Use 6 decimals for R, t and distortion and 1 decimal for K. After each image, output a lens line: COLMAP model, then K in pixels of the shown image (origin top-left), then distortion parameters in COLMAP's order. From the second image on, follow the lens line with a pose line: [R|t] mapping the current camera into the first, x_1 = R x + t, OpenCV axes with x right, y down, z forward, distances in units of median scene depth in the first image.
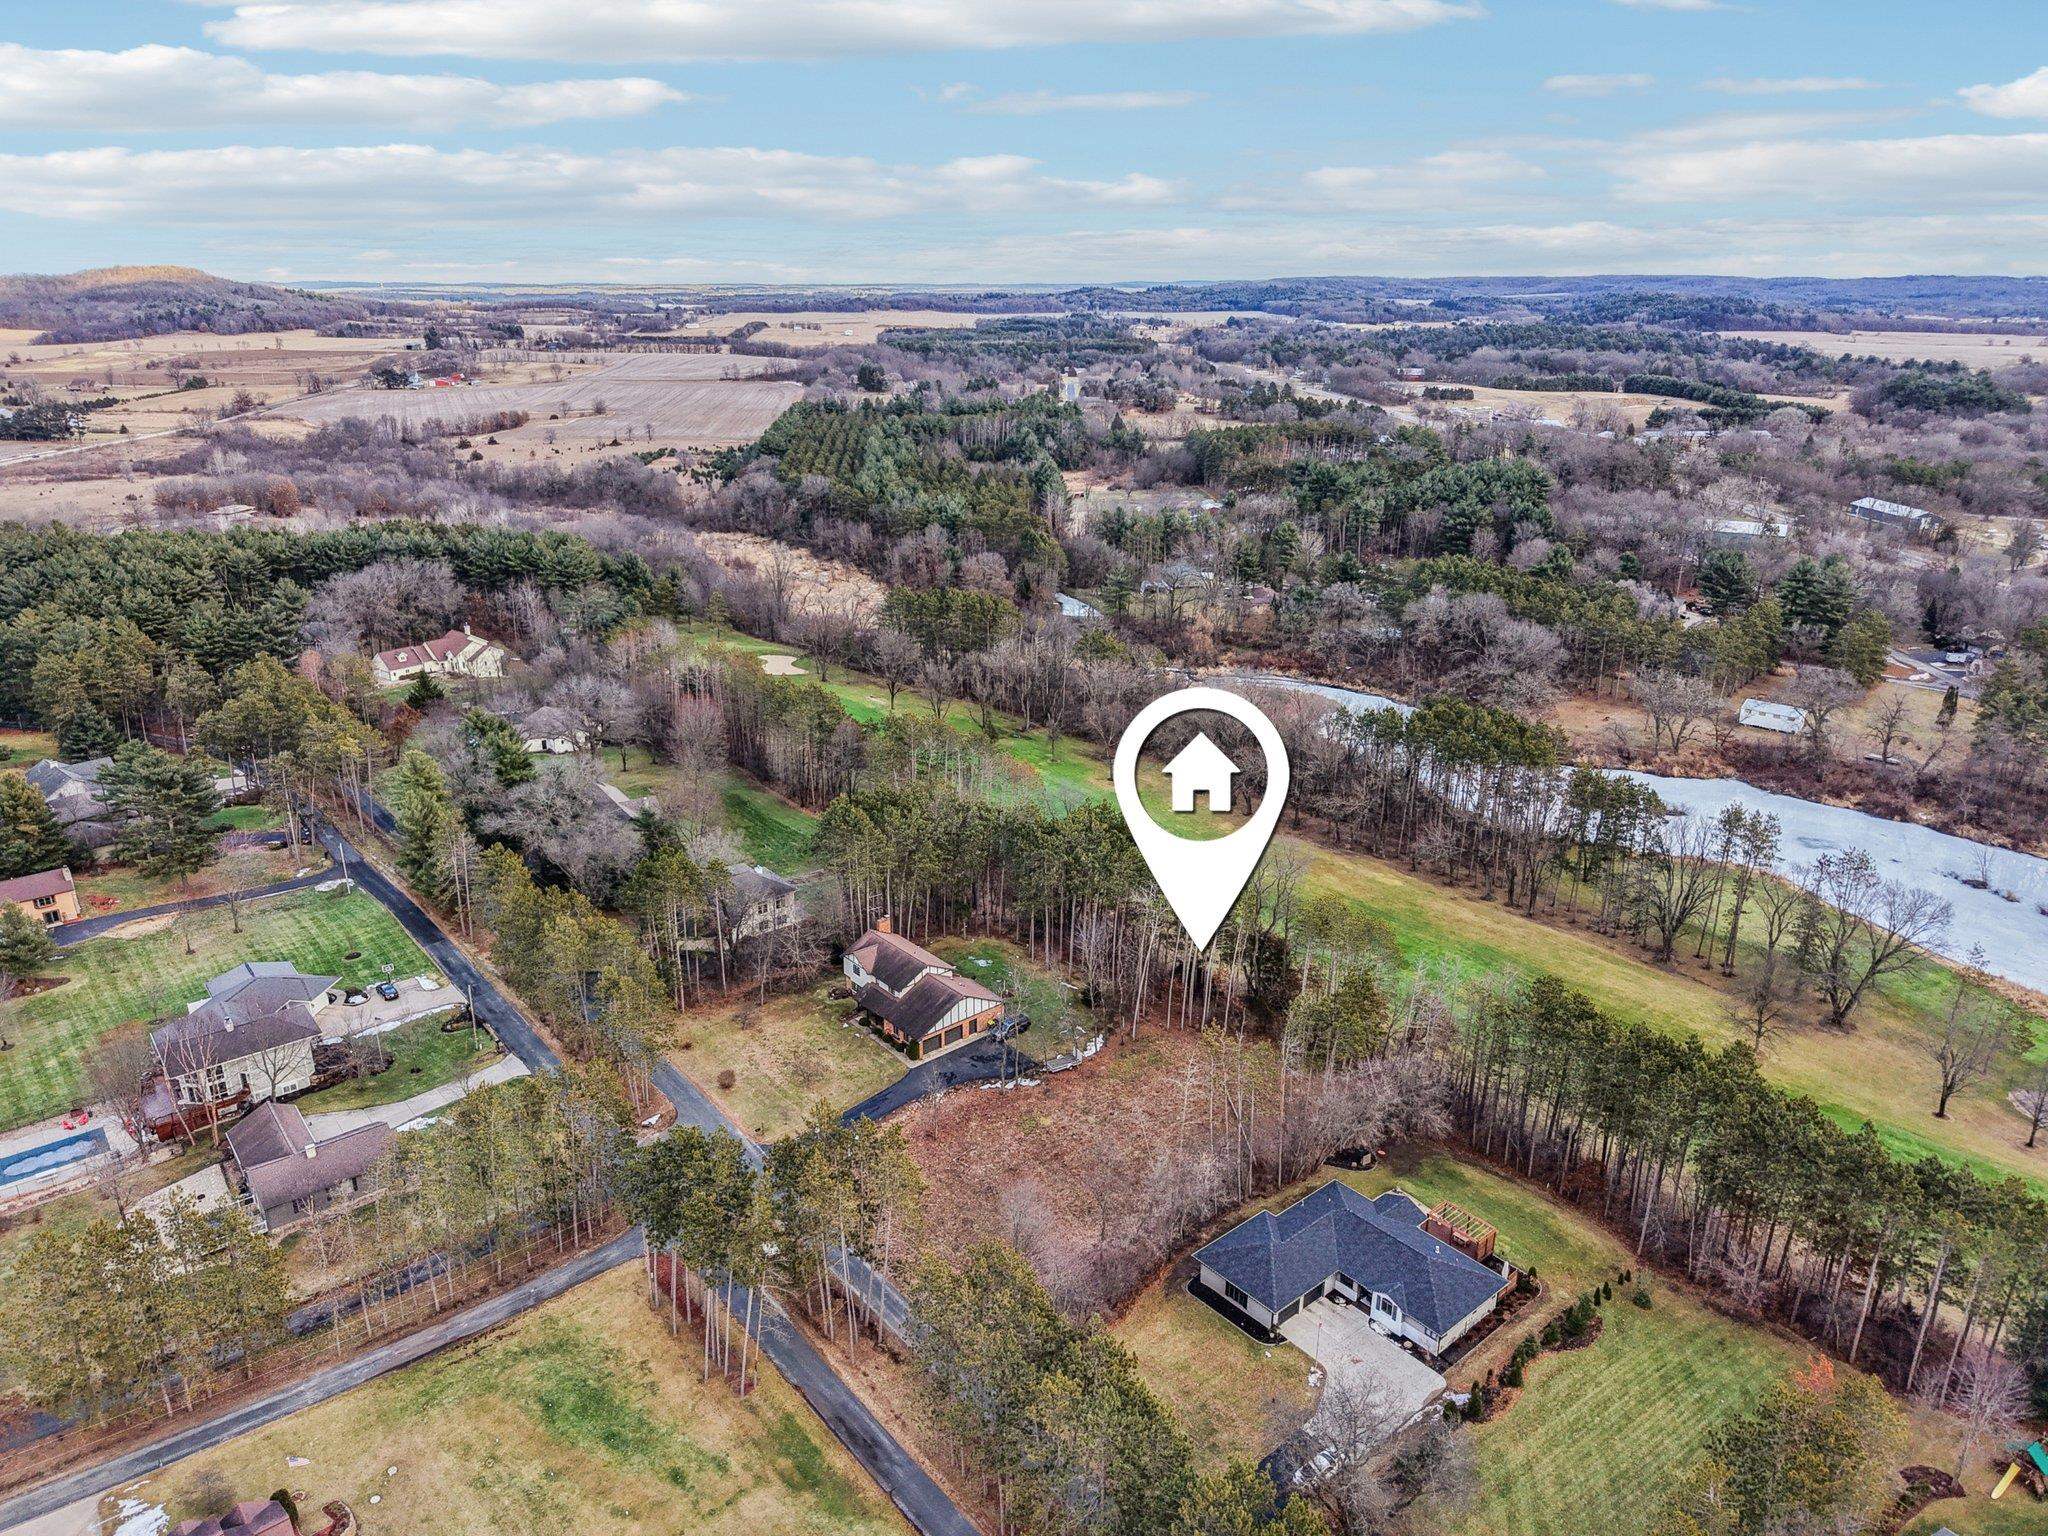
lens RADIAL K [[1357.2, 0, 1104.6], [0, 1357.2, 763.9], [0, 0, 1]] dist [0.037759, 0.034747]
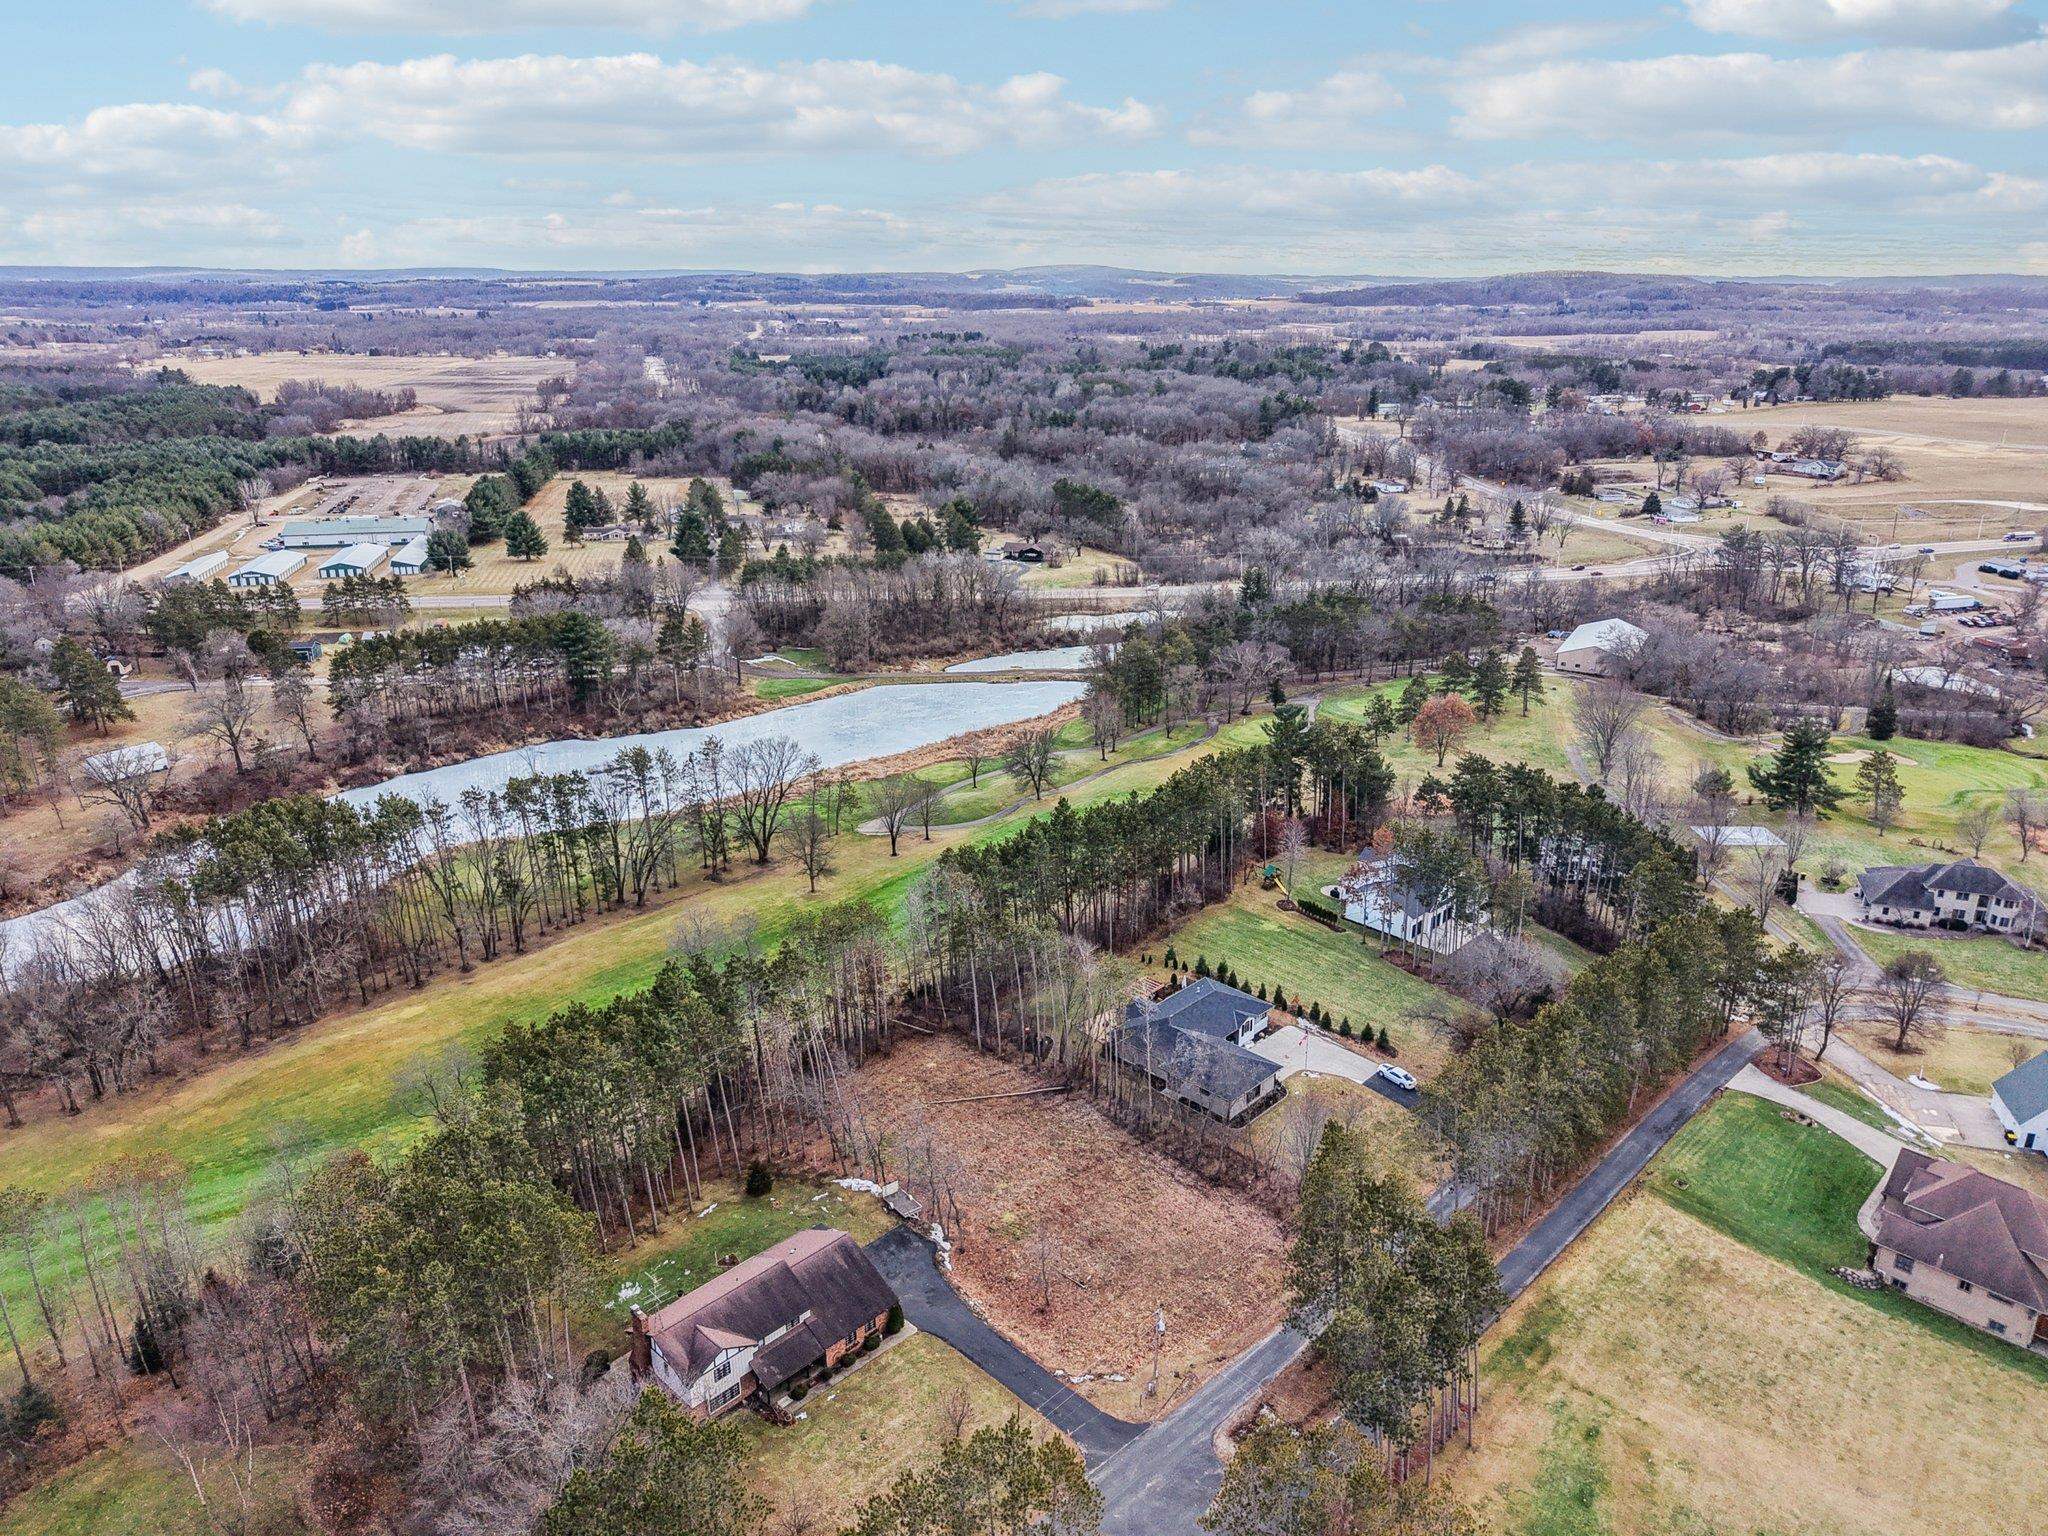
lens RADIAL K [[1408.2, 0, 1024.0], [0, 1408.2, 768.0], [0, 0, 1]] dist [0.059145, -0.087317]
pose [[-0.038991, -0.363769, 0.930673, -0.755985], [0.347545, 0.868293, 0.353948, -0.296553], [-0.936852, 0.337251, 0.092571, 0.777599]]
